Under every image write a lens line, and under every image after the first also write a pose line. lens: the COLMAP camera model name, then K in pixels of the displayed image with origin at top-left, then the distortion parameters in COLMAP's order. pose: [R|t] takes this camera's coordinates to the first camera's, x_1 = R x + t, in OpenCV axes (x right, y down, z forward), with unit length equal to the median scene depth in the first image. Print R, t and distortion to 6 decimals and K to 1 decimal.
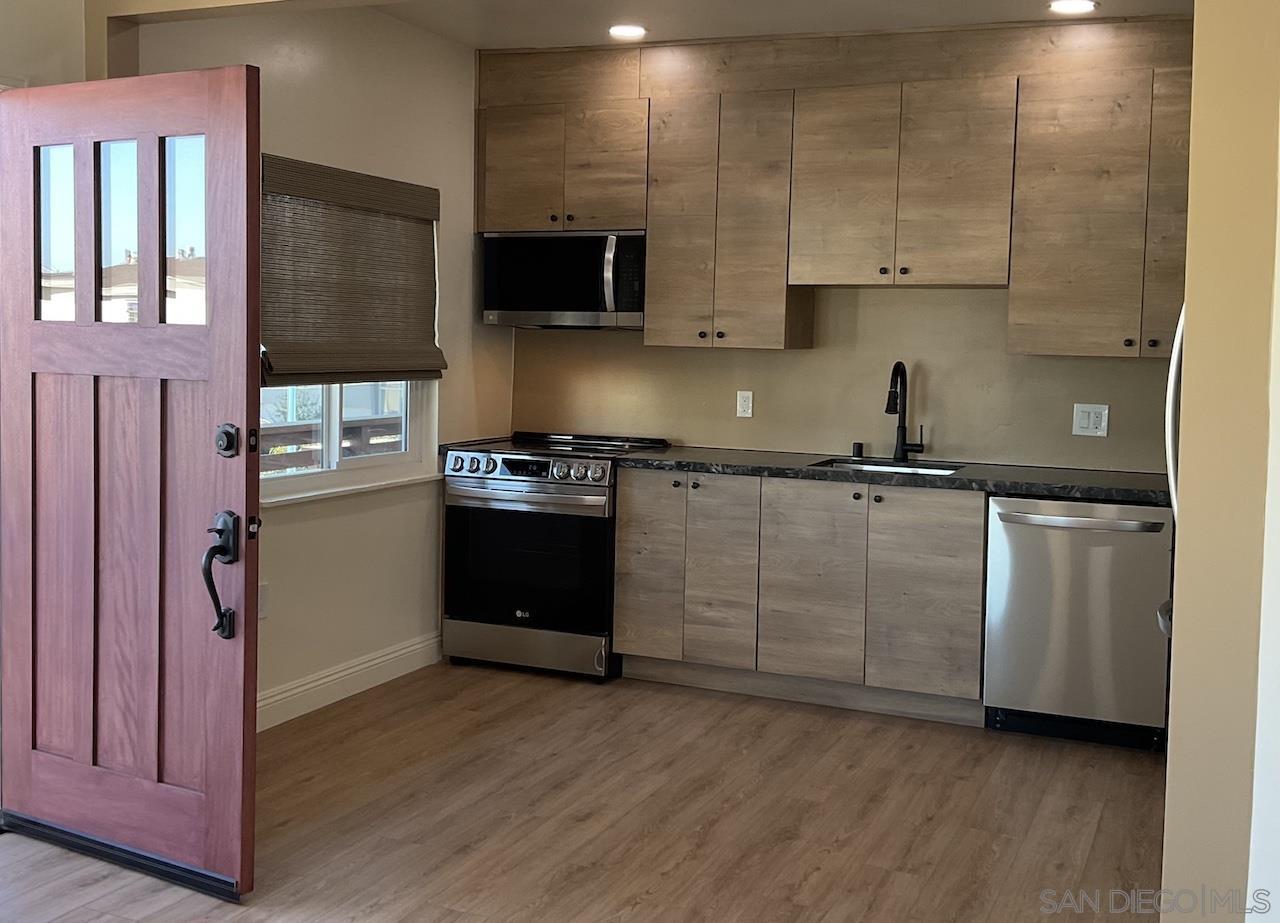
lens RADIAL K [[1418.3, 0, 637.0], [0, 1418.3, 457.7], [0, 0, 1]] dist [0.016995, 0.000000]
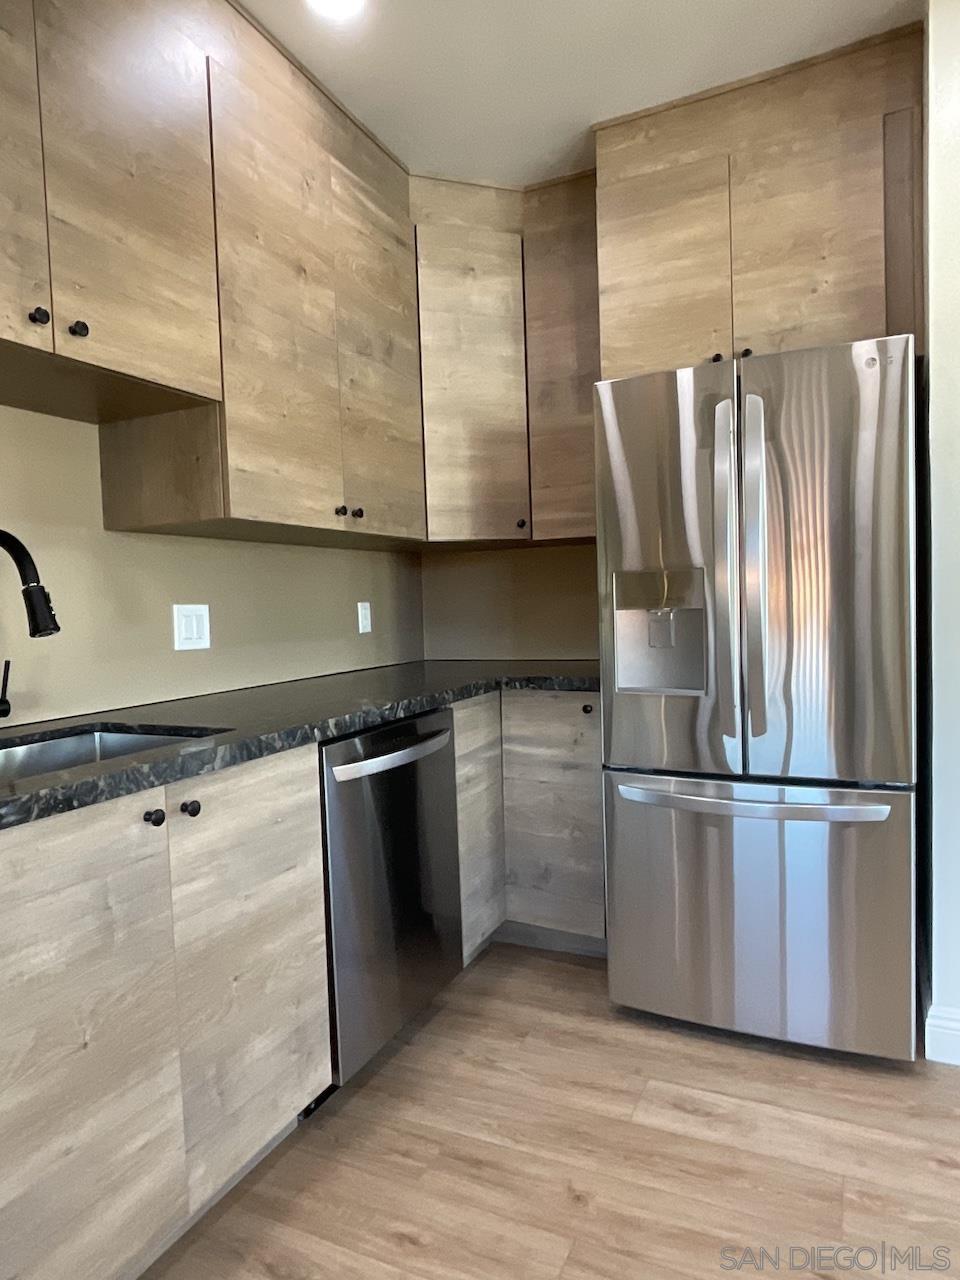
lens RADIAL K [[809.5, 0, 476.6], [0, 809.5, 641.0], [0, 0, 1]] dist [-0.006849, 0.001526]
pose [[0.040092, -0.074129, 0.996442, -0.082698], [0.119640, 0.990426, 0.068868, -0.031223], [-0.992008, 0.116453, 0.048577, 0.865150]]
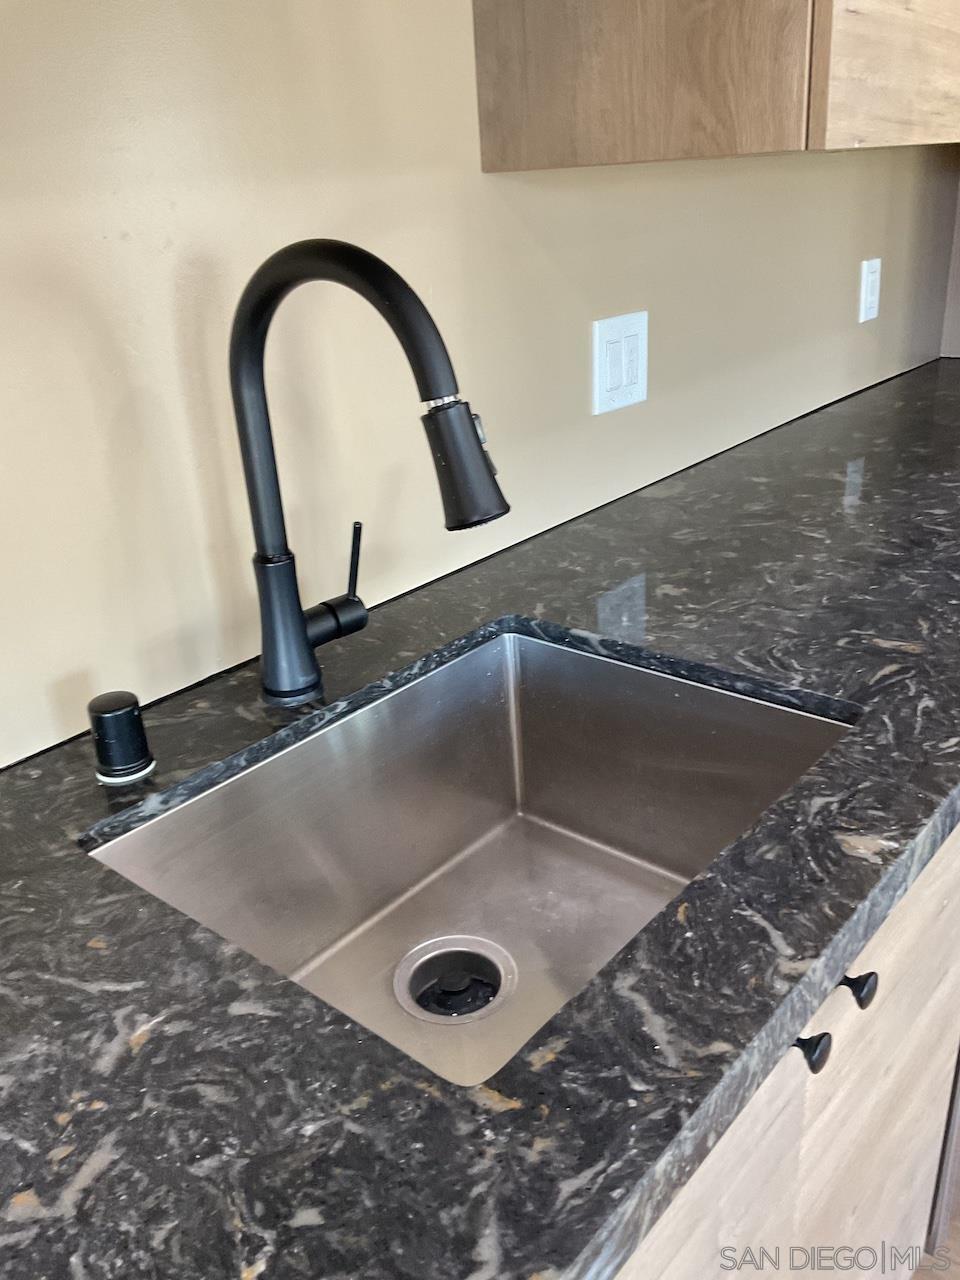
lens RADIAL K [[1083.9, 0, 485.2], [0, 1083.9, 643.2], [0, 0, 1]] dist [0.024485, -0.014476]
pose [[0.295743, -0.414756, 0.860531, 0.046105], [0.147620, 0.909849, 0.387793, -0.075526], [-0.943793, 0.012345, 0.330308, 0.971839]]
